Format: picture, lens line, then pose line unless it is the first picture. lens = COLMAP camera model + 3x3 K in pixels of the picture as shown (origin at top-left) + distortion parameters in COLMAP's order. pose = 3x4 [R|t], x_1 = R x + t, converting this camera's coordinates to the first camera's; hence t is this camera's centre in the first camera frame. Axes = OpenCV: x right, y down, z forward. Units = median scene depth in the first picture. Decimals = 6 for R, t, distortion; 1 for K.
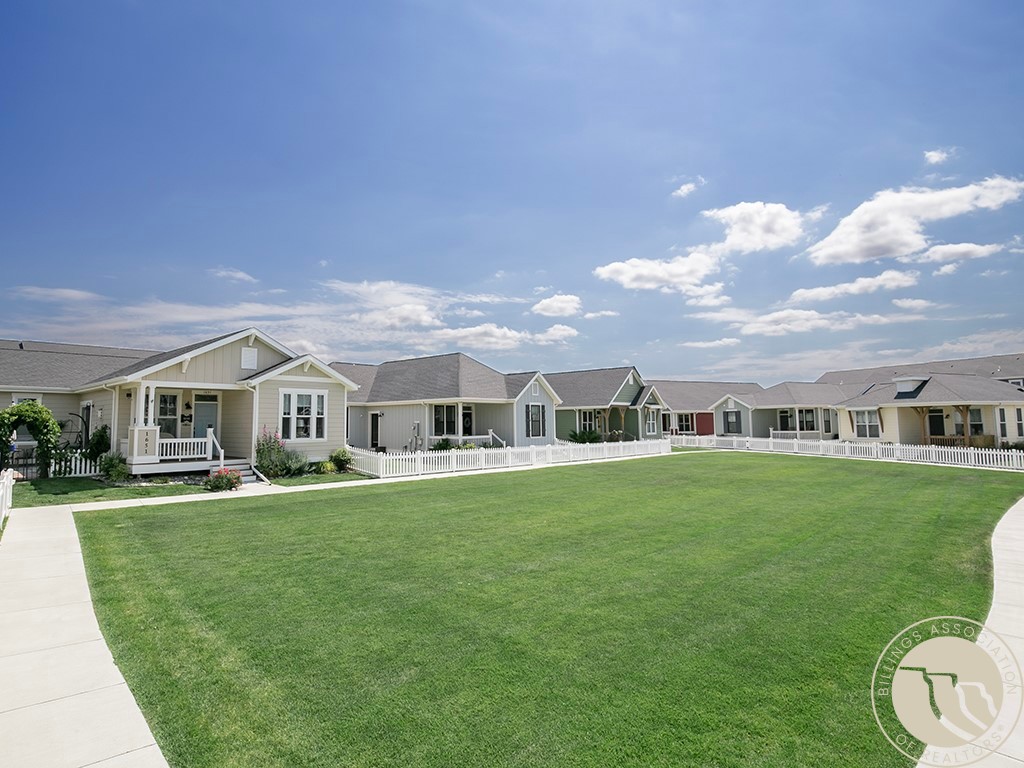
lens RADIAL K [[574.8, 0, 491.1], [0, 574.8, 372.6], [0, 0, 1]] dist [-0.015078, 0.000716]
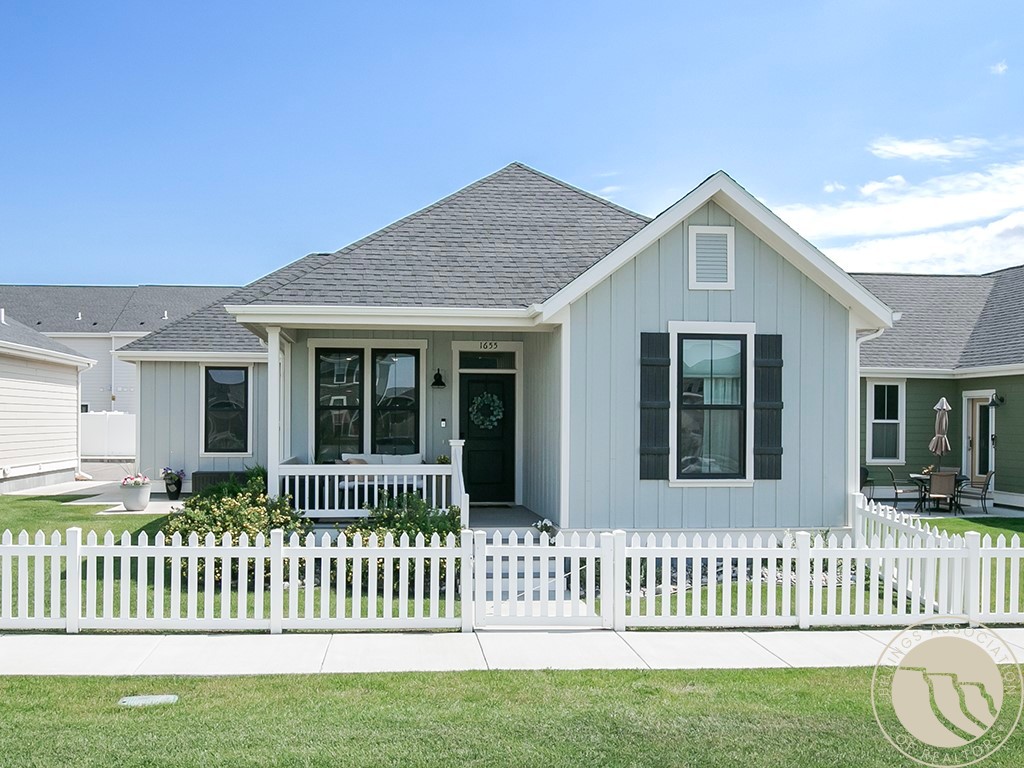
lens RADIAL K [[901.9, 0, 459.4], [0, 901.9, 419.5], [0, 0, 1]] dist [-0.021921, 0.011297]
pose [[0.724817, 0.009662, -0.688873, 0.254777], [0.047425, 0.996830, 0.063881, 0.065493], [0.687307, -0.078972, 0.722061, 0.722733]]
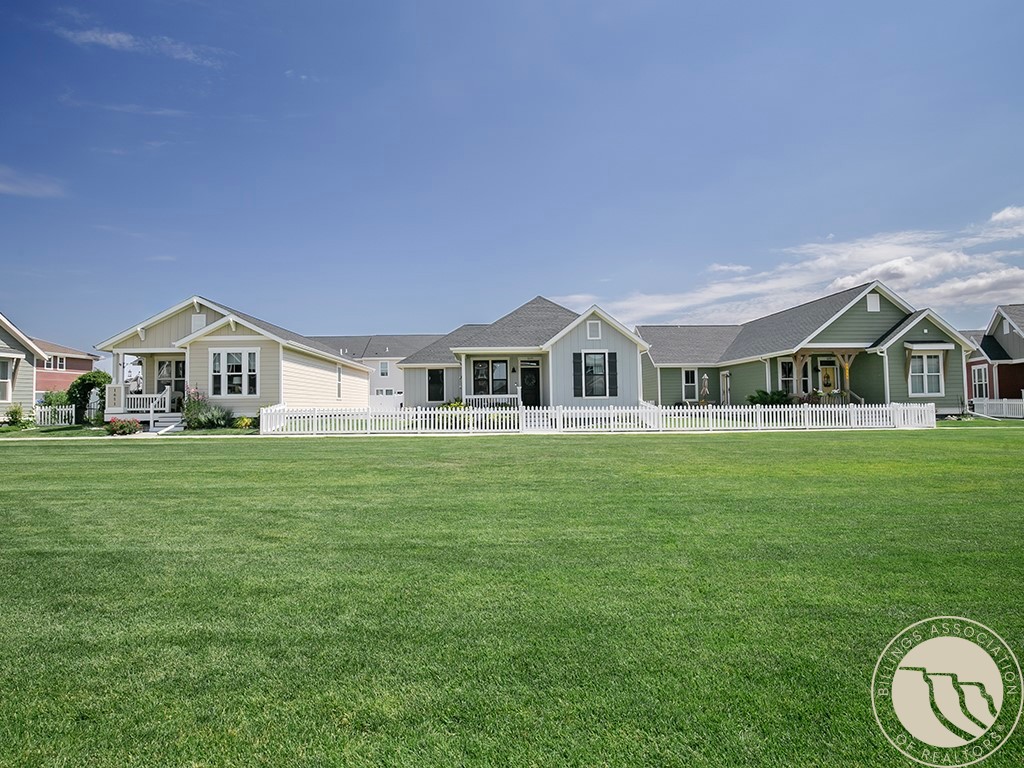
lens RADIAL K [[531.4, 0, 512.0], [0, 531.4, 384.0], [0, 0, 1]] dist [-0.015956, -0.000237]
pose [[0.696971, -0.034160, -0.716285, 0.505566], [0.070781, 0.997264, 0.021312, 0.077655], [0.713598, -0.065553, 0.697482, 0.482639]]
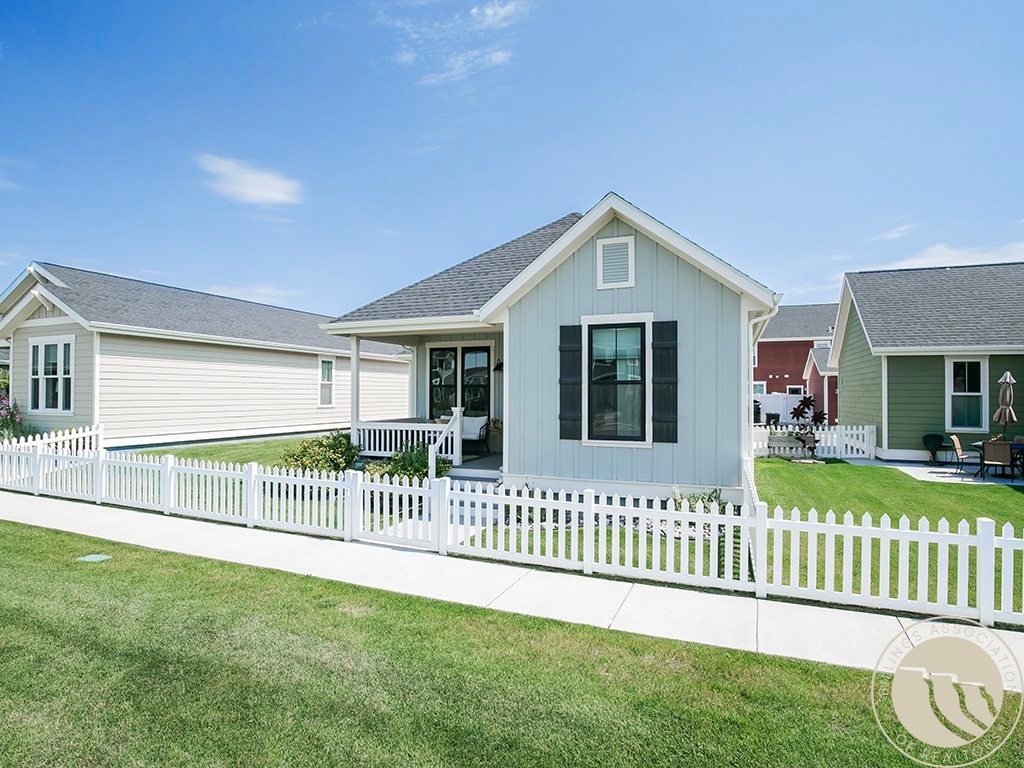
lens RADIAL K [[544.4, 0, 512.0], [0, 544.4, 384.0], [0, 0, 1]] dist [-0.023995, 0.000788]
pose [[0.338160, -0.009860, -0.941037, 0.315679], [0.073305, 0.997183, 0.015894, 0.080840], [0.938229, -0.074357, 0.337930, 0.910912]]
